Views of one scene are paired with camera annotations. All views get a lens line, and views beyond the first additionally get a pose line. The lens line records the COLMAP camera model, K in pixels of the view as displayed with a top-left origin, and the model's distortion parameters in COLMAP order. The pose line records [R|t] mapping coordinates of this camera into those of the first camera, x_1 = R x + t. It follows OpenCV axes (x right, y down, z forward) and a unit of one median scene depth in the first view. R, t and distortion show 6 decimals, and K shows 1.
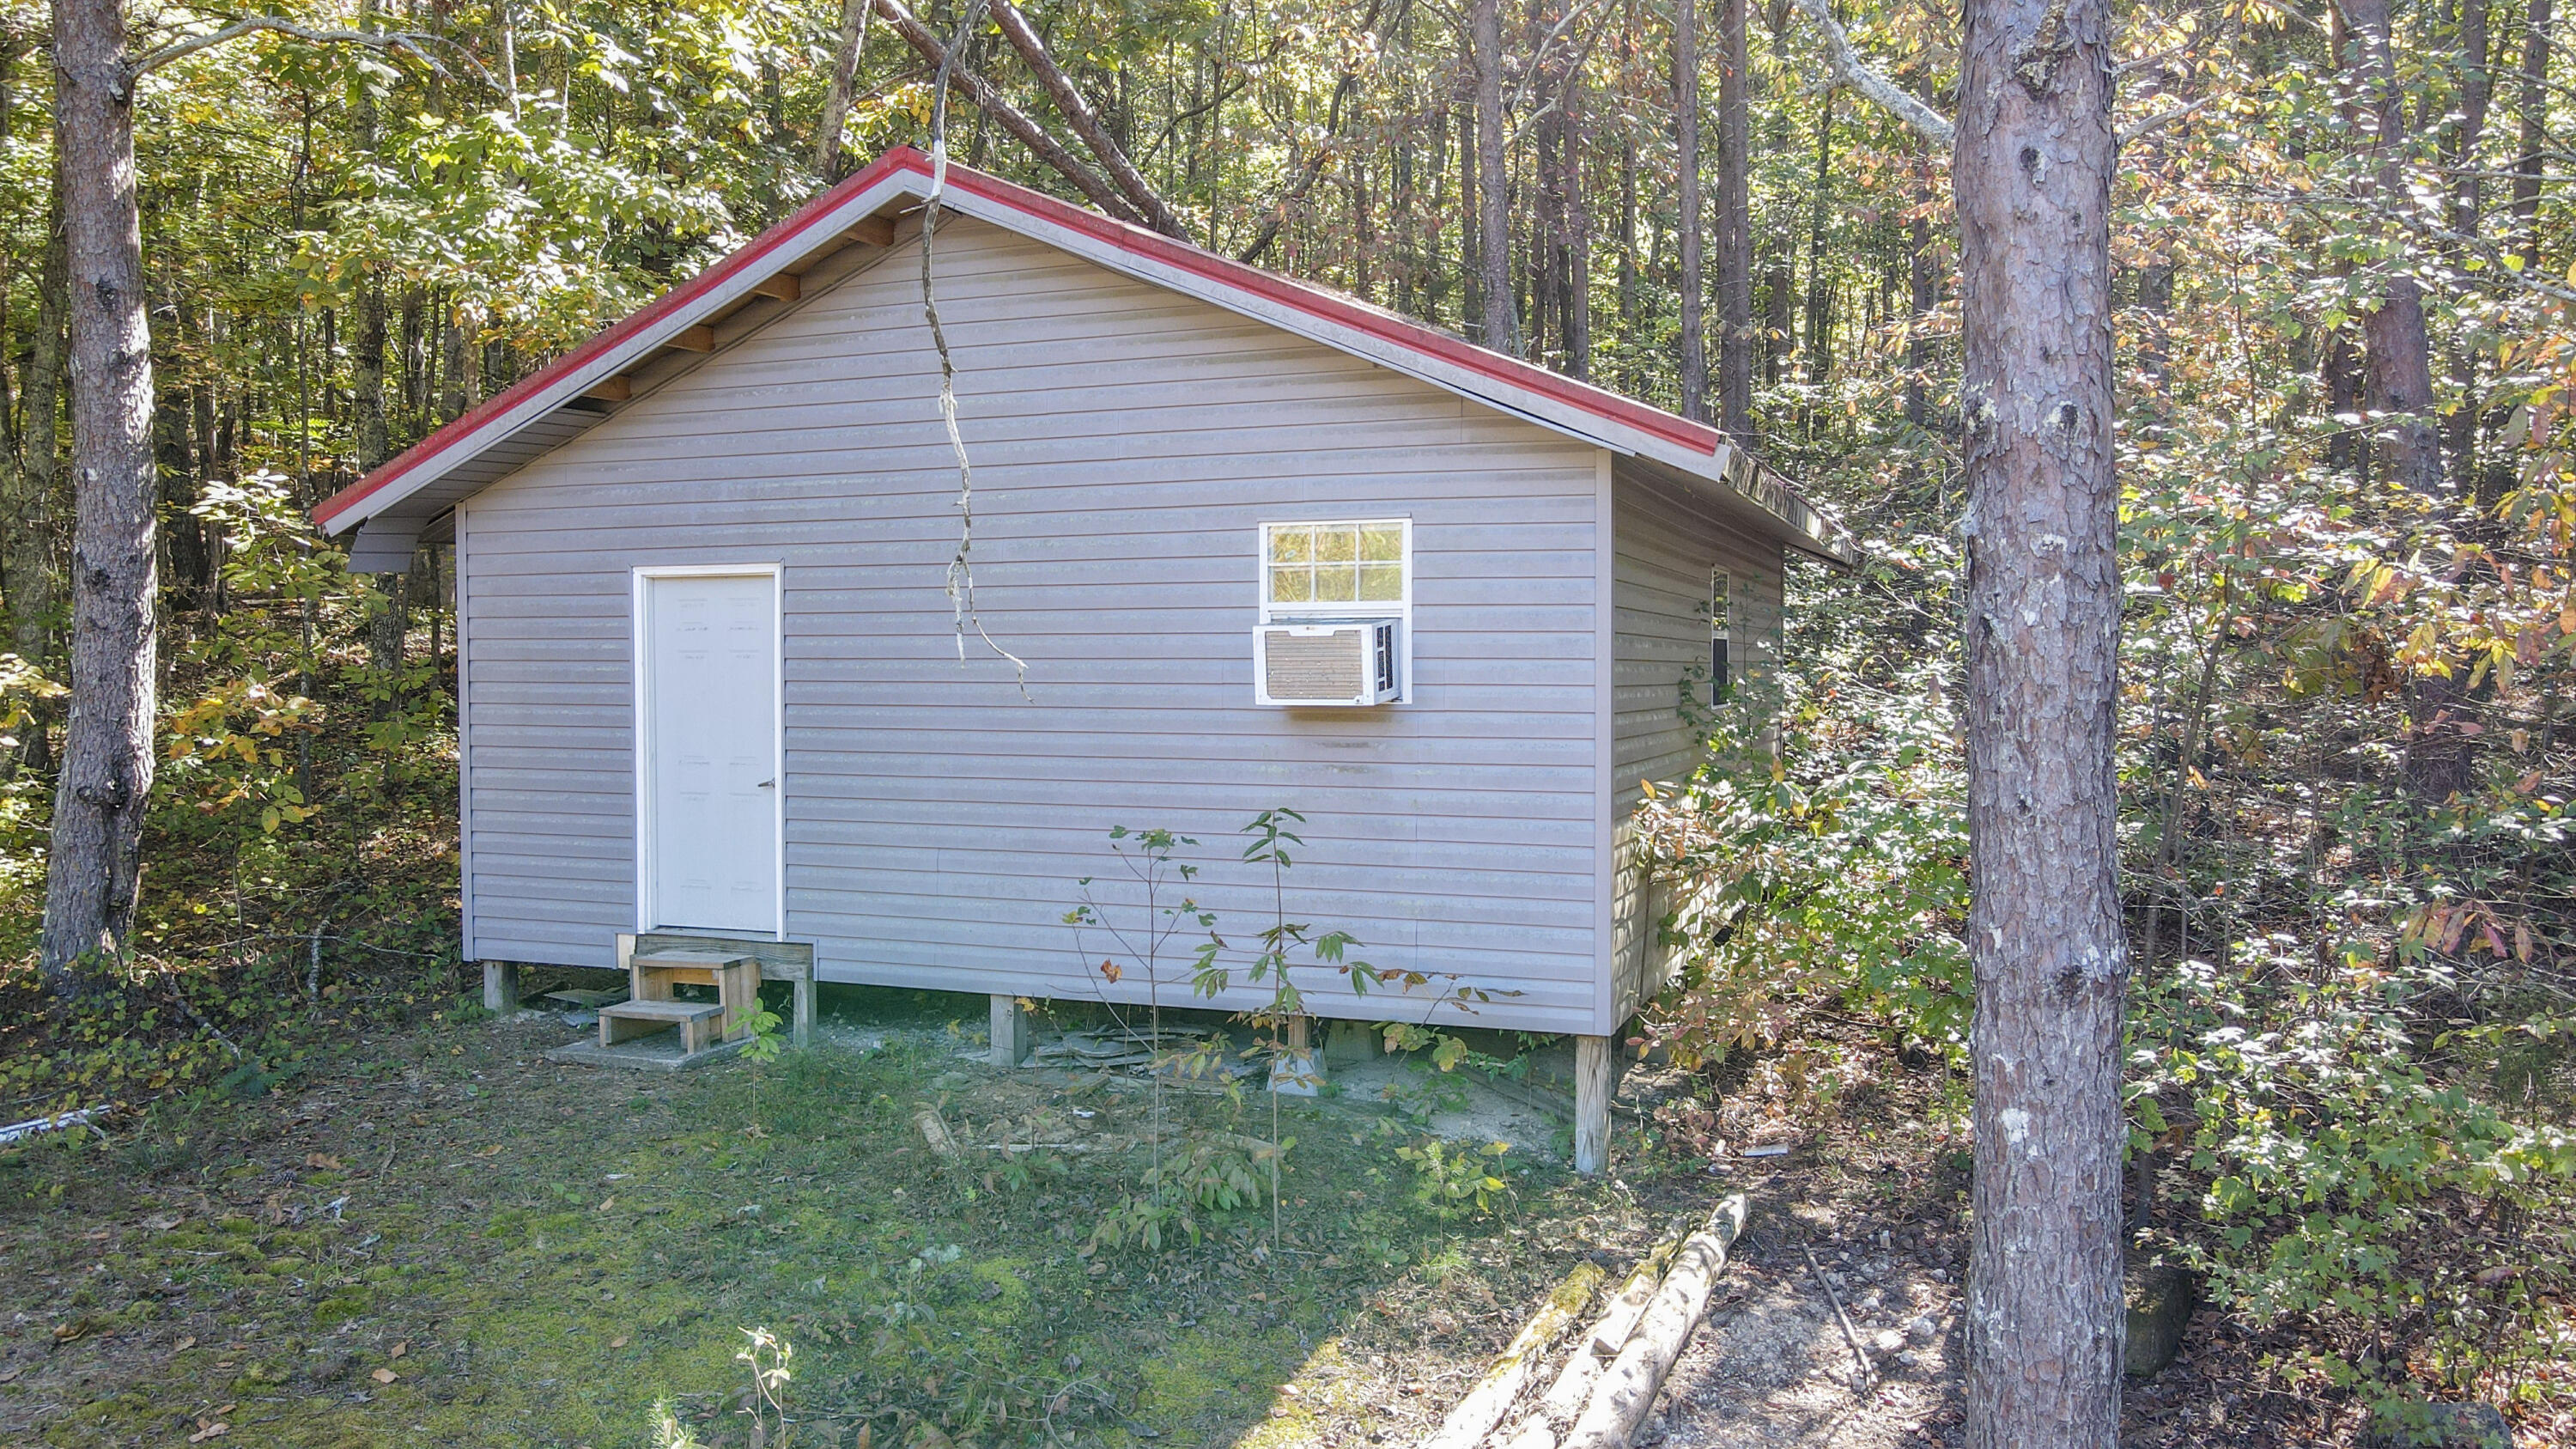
lens RADIAL K [[1879.2, 0, 1288.0], [0, 1879.2, 724.5], [0, 0, 1]] dist [-0.002946, 0.033844]
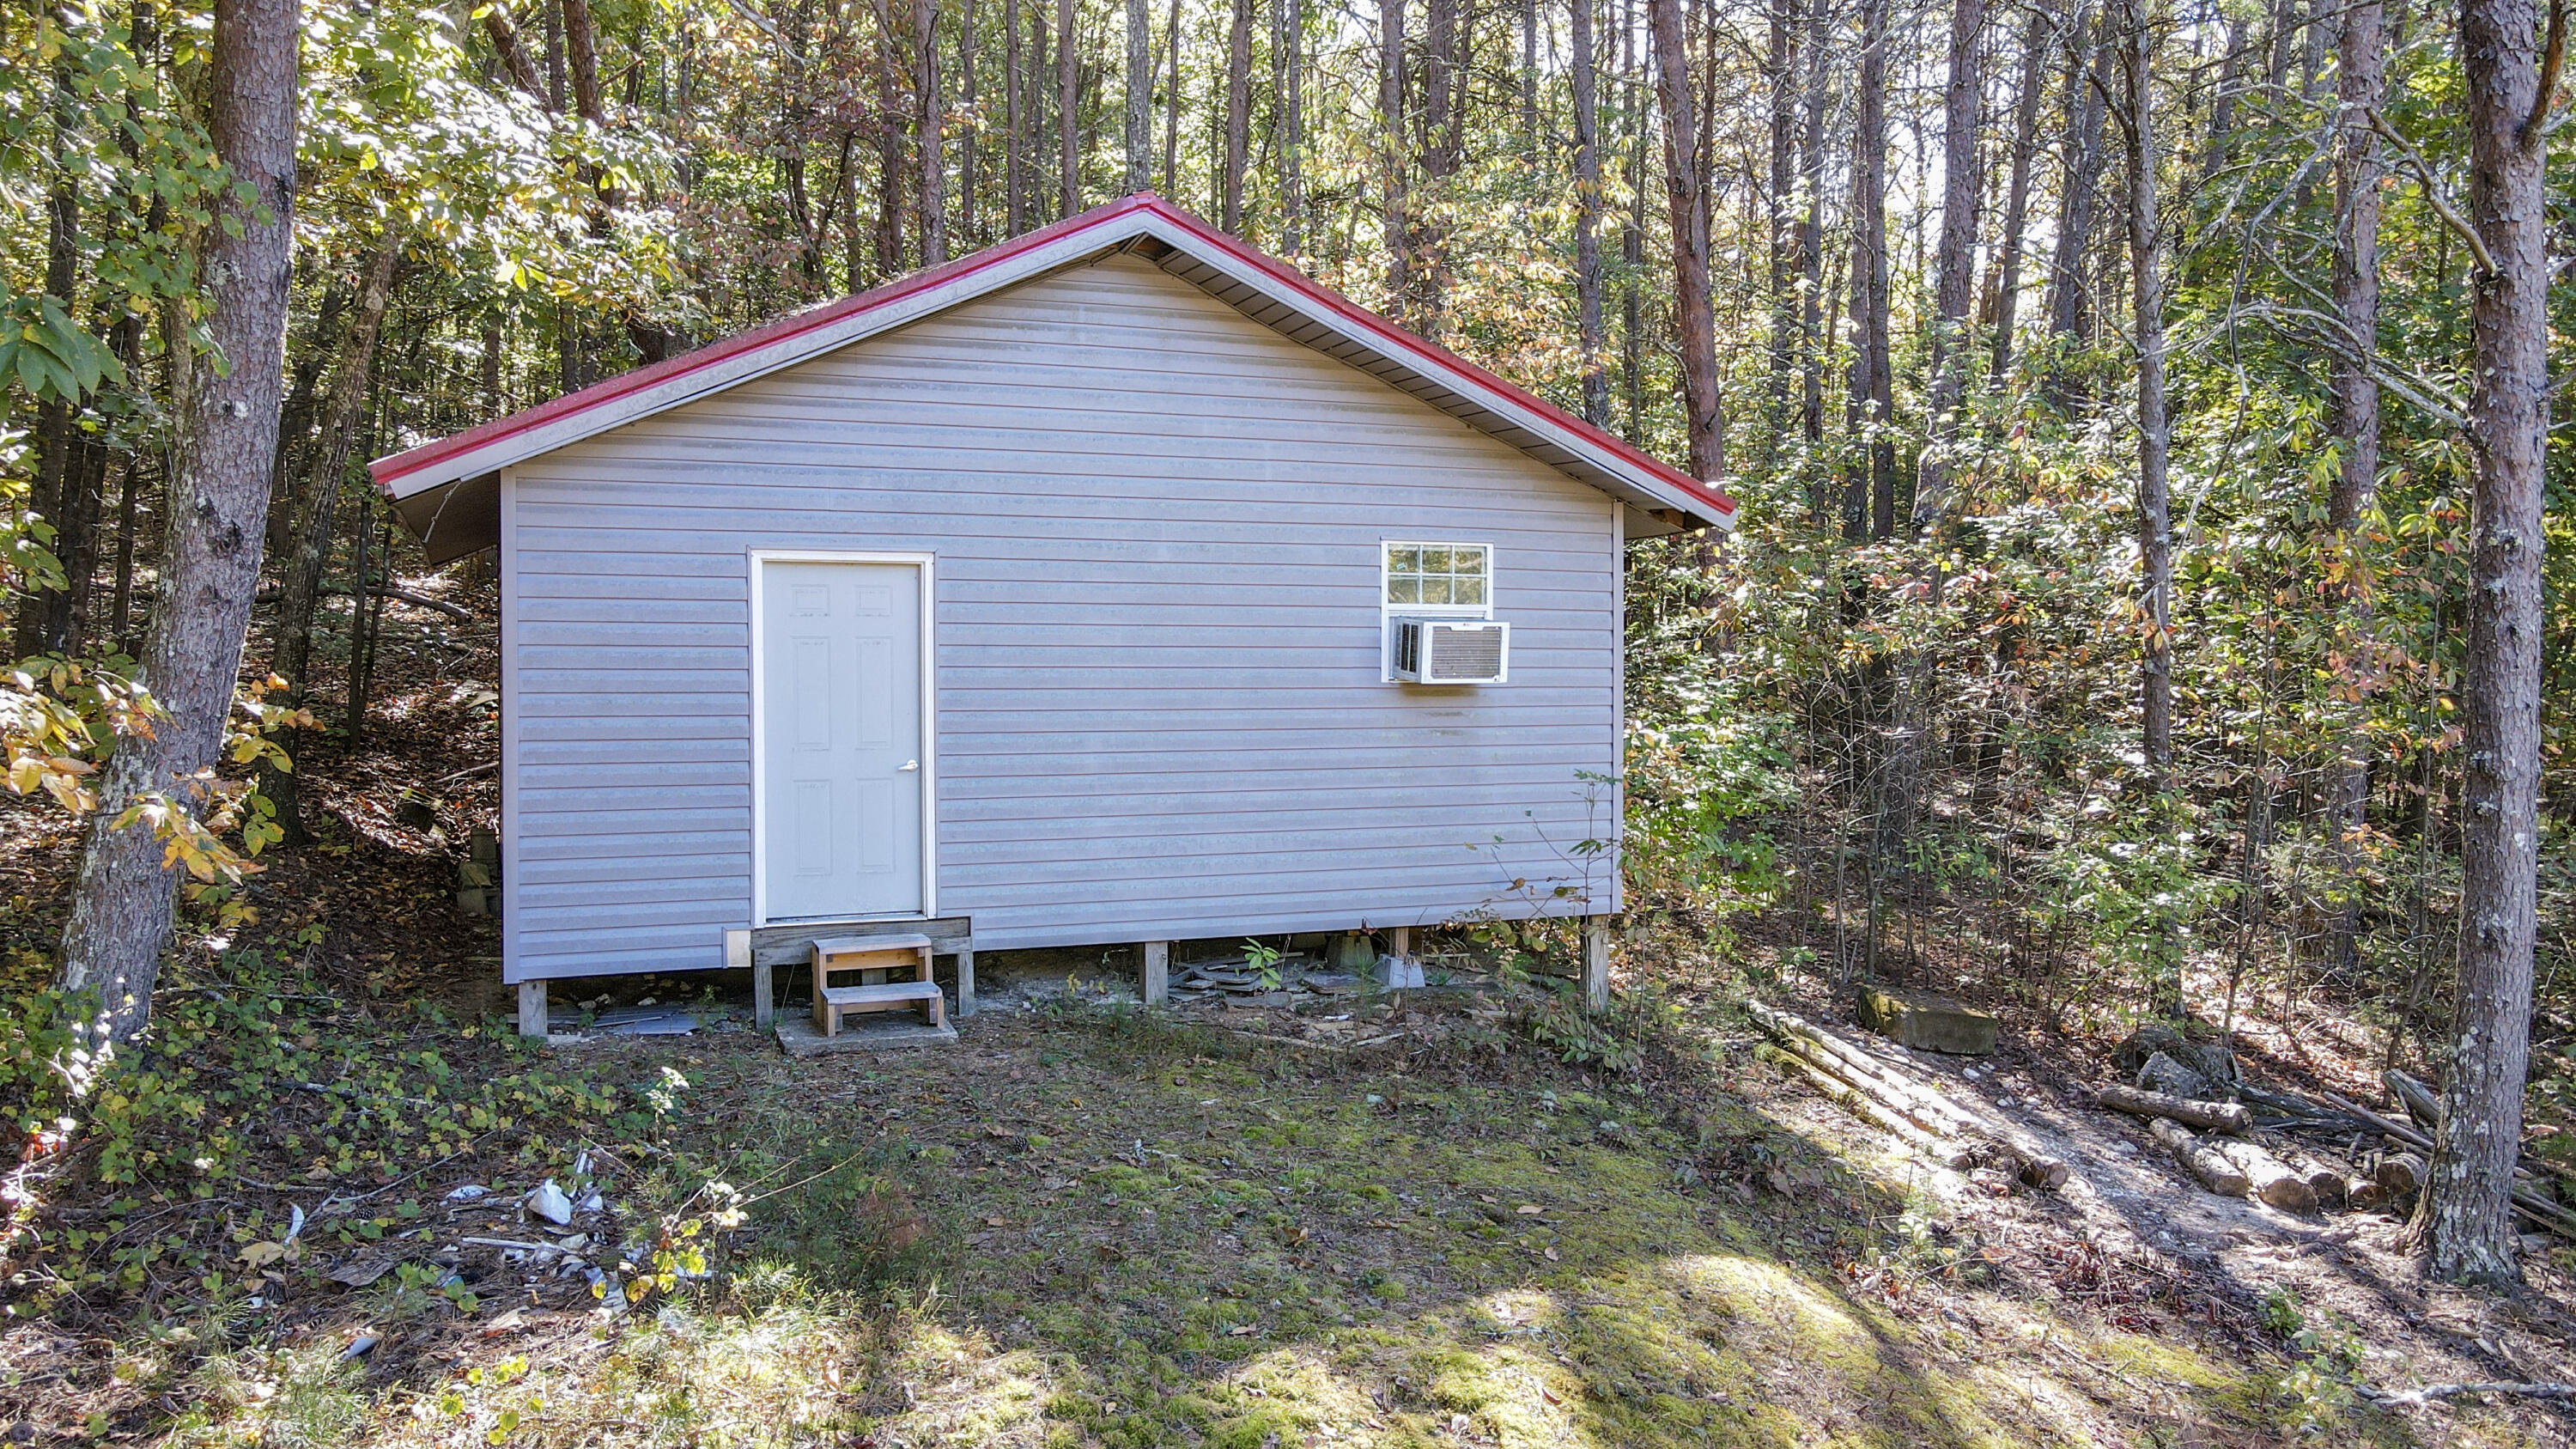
lens RADIAL K [[1879.2, 0, 1288.0], [0, 1879.2, 724.5], [0, 0, 1]] dist [-0.002946, 0.033844]
pose [[0.733760, -0.018868, 0.679147, -0.834736], [0.024579, 0.999697, 0.001218, 0.012313], [-0.678964, 0.015799, 0.734002, 0.102852]]
